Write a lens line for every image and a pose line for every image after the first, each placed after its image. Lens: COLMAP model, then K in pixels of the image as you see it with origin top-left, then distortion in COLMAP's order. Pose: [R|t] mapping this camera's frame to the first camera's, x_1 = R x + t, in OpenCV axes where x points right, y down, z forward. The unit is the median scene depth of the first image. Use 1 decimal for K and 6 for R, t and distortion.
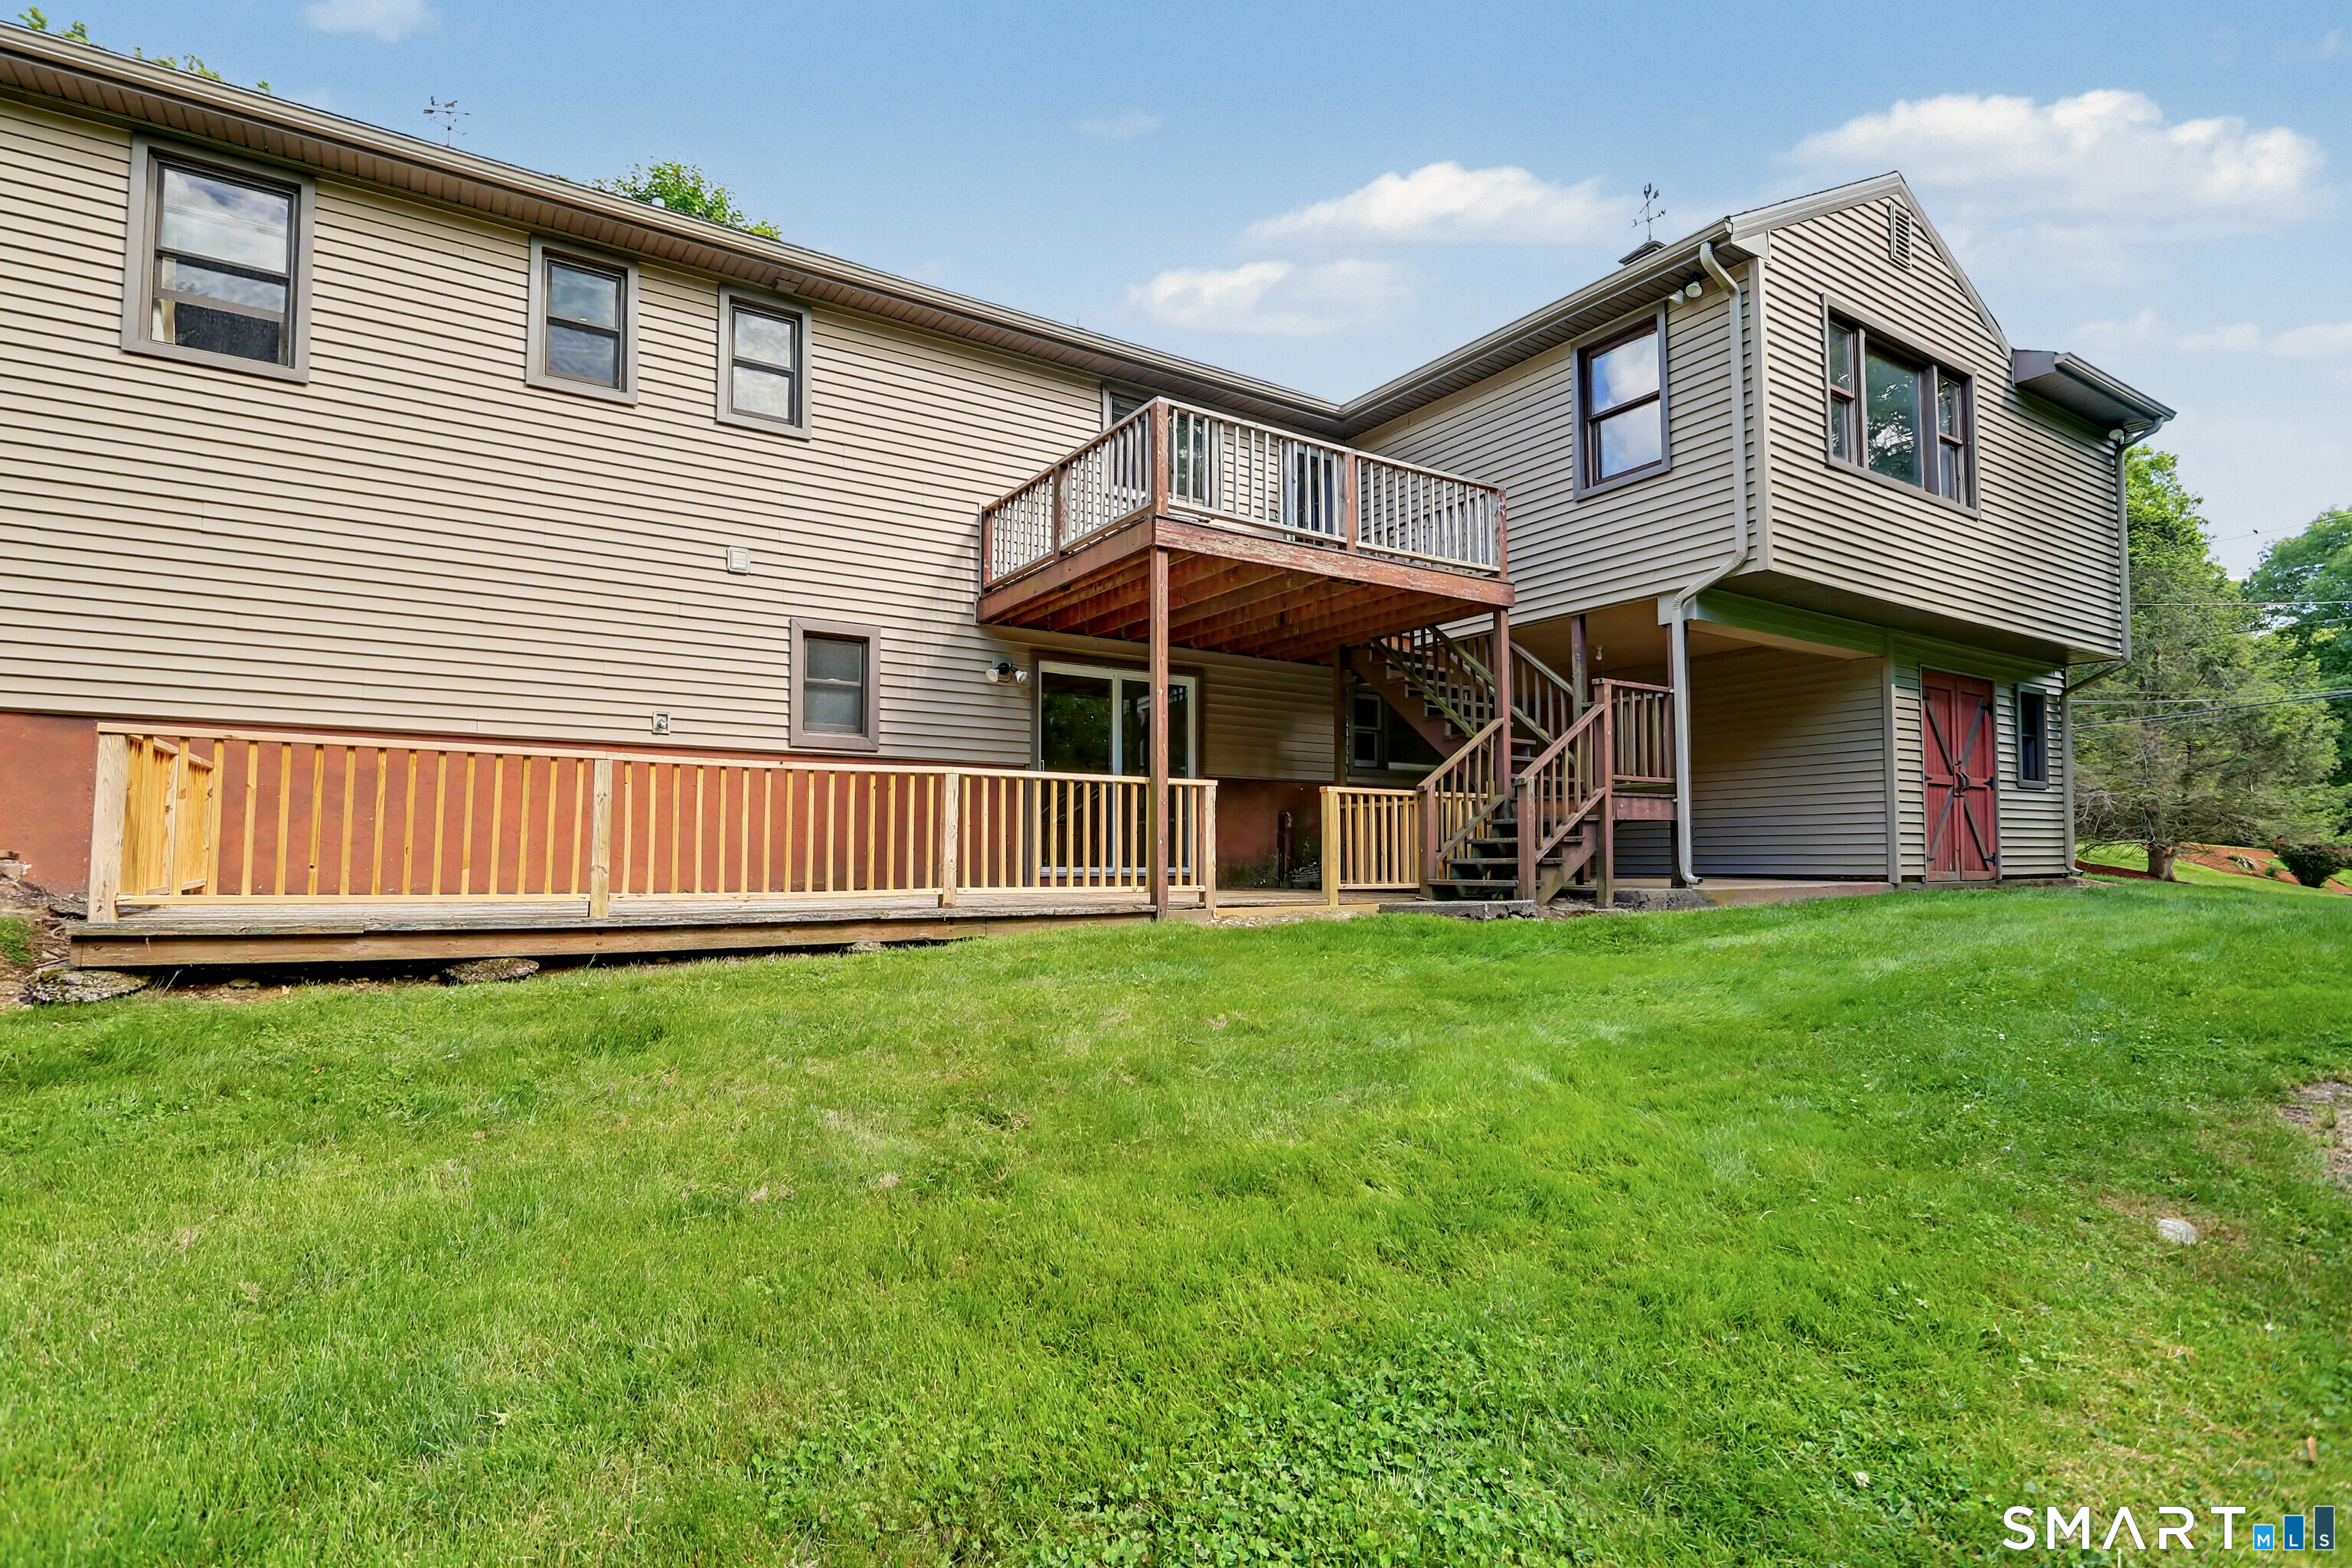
lens RADIAL K [[1160.5, 0, 1173.2], [0, 1160.5, 792.9], [0, 0, 1]] dist [-0.002313, -0.000032]
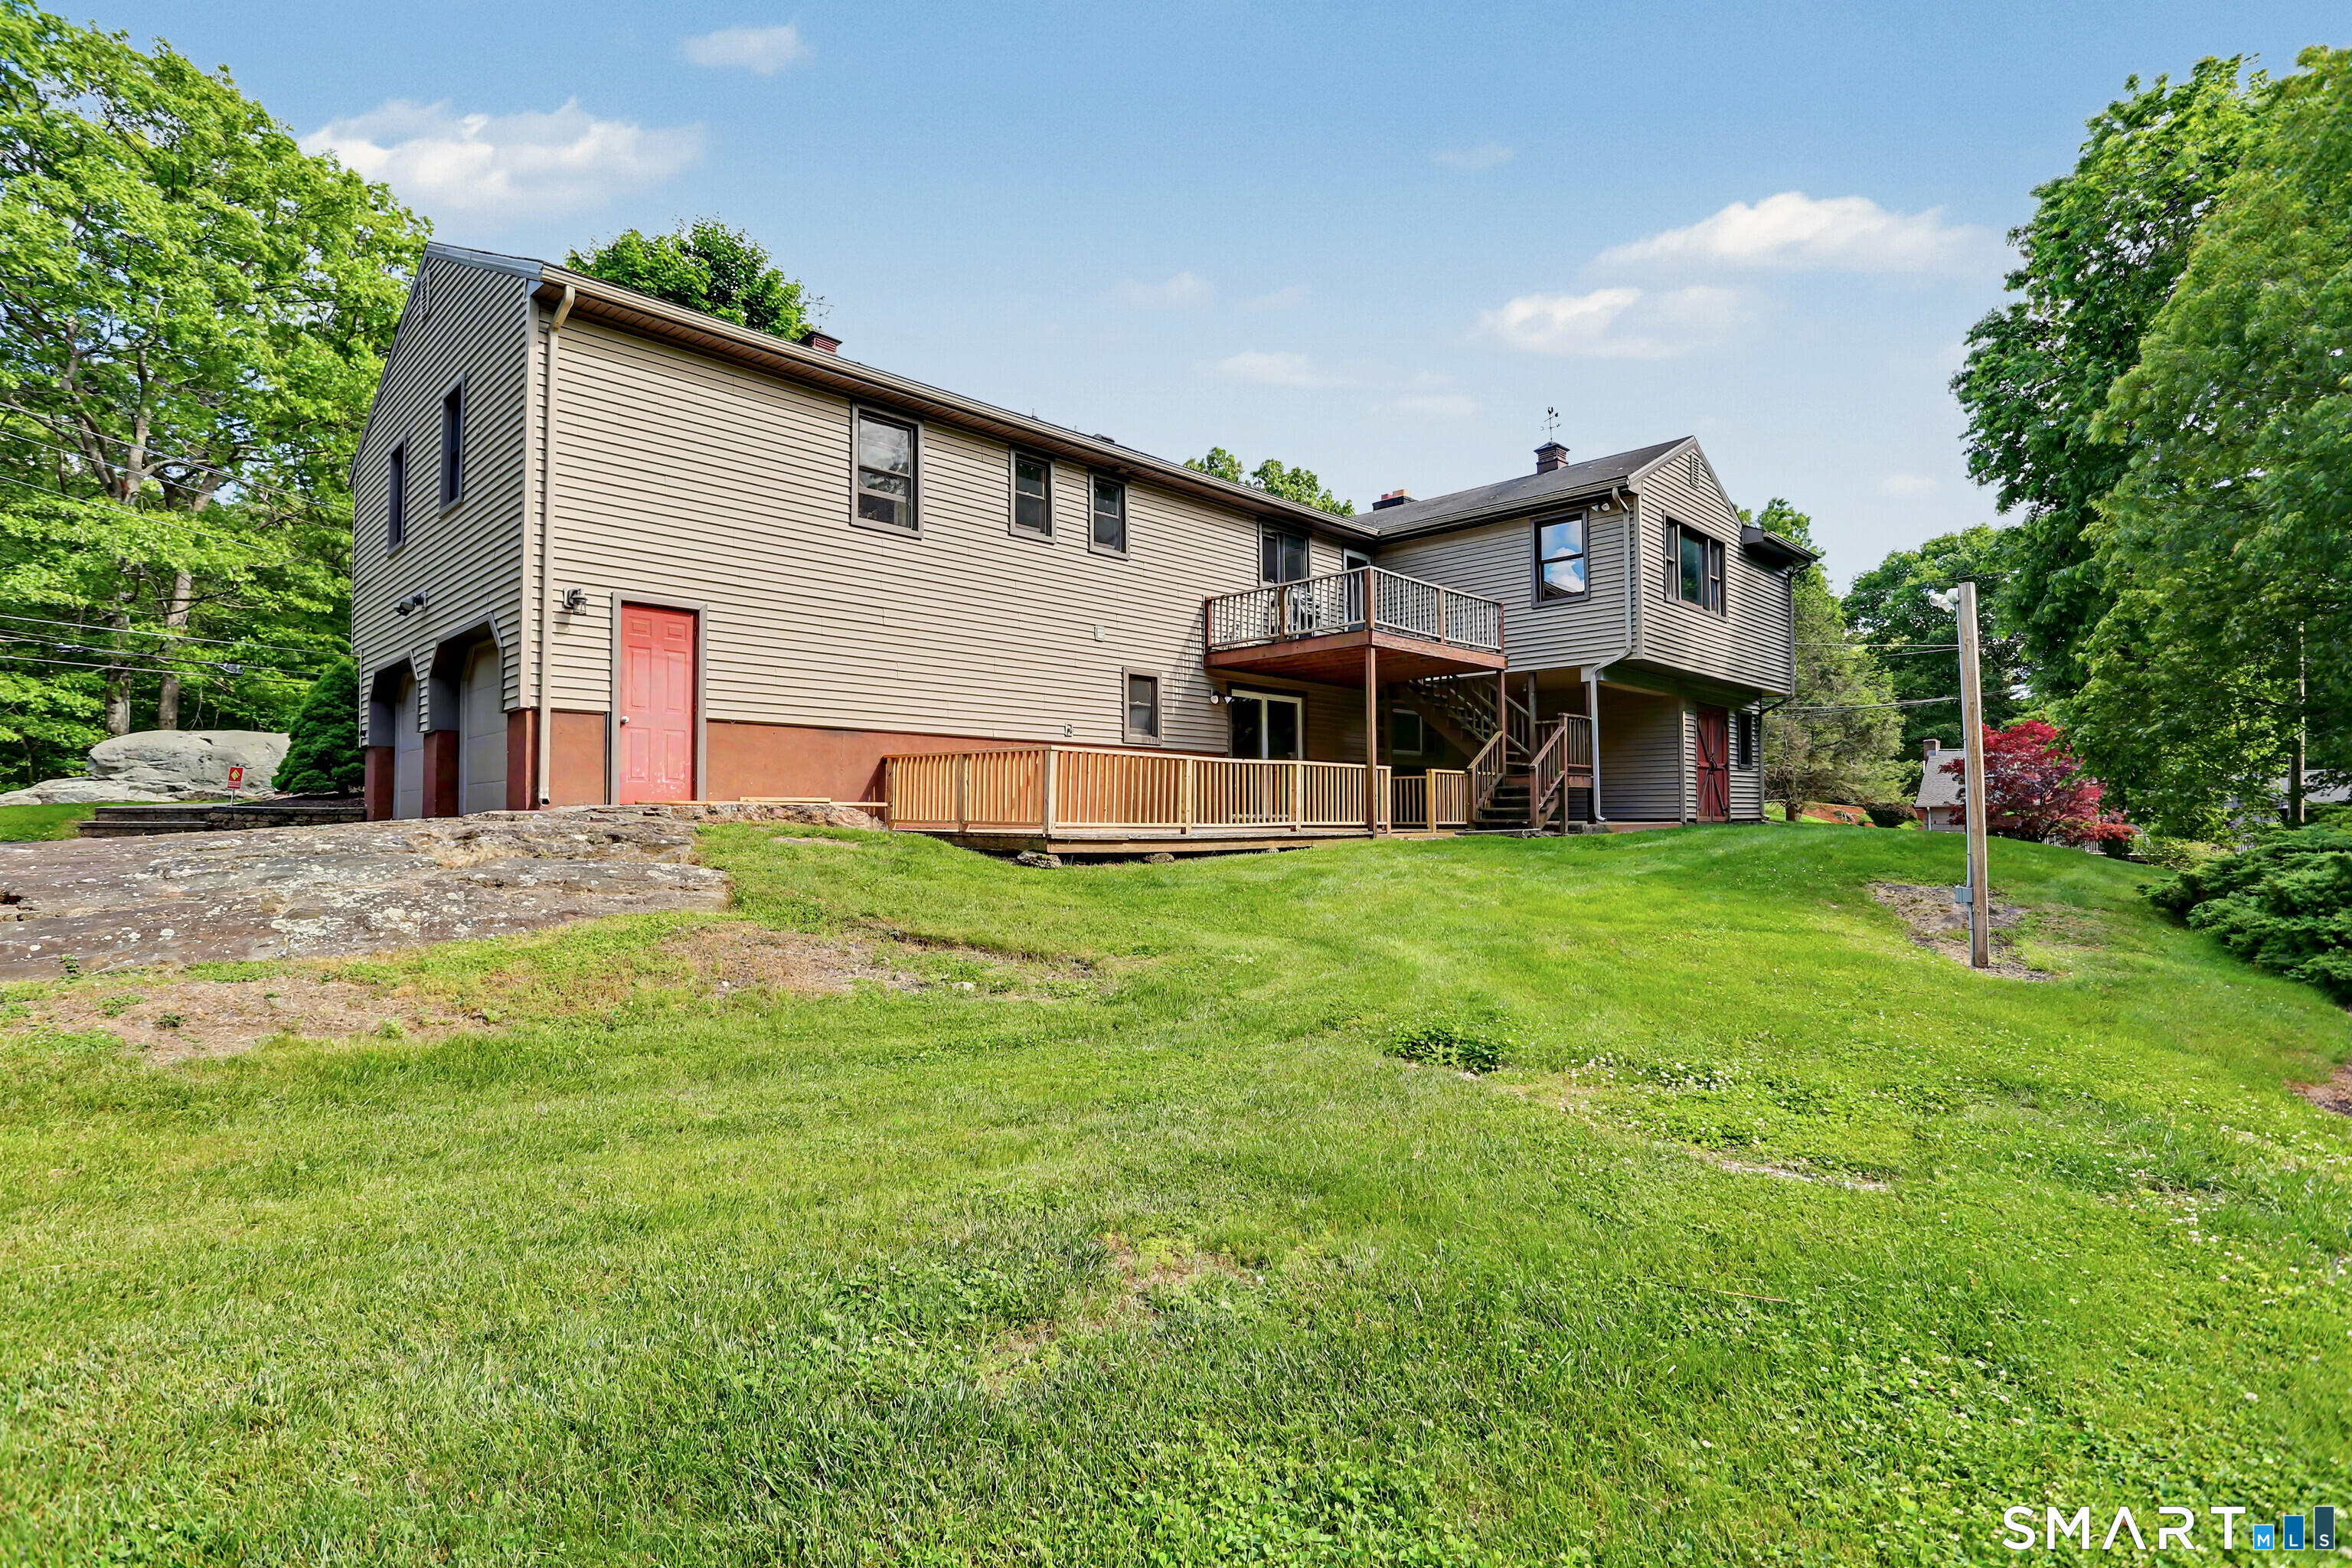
lens RADIAL K [[1155.3, 0, 1173.8], [0, 1155.3, 766.0], [0, 0, 1]] dist [-0.000286, 0.000688]
pose [[0.975724, 0.007220, 0.218886, -0.604660], [-0.009820, 0.999894, 0.010790, -0.024305], [-0.218785, -0.012678, 0.975691, -0.642393]]
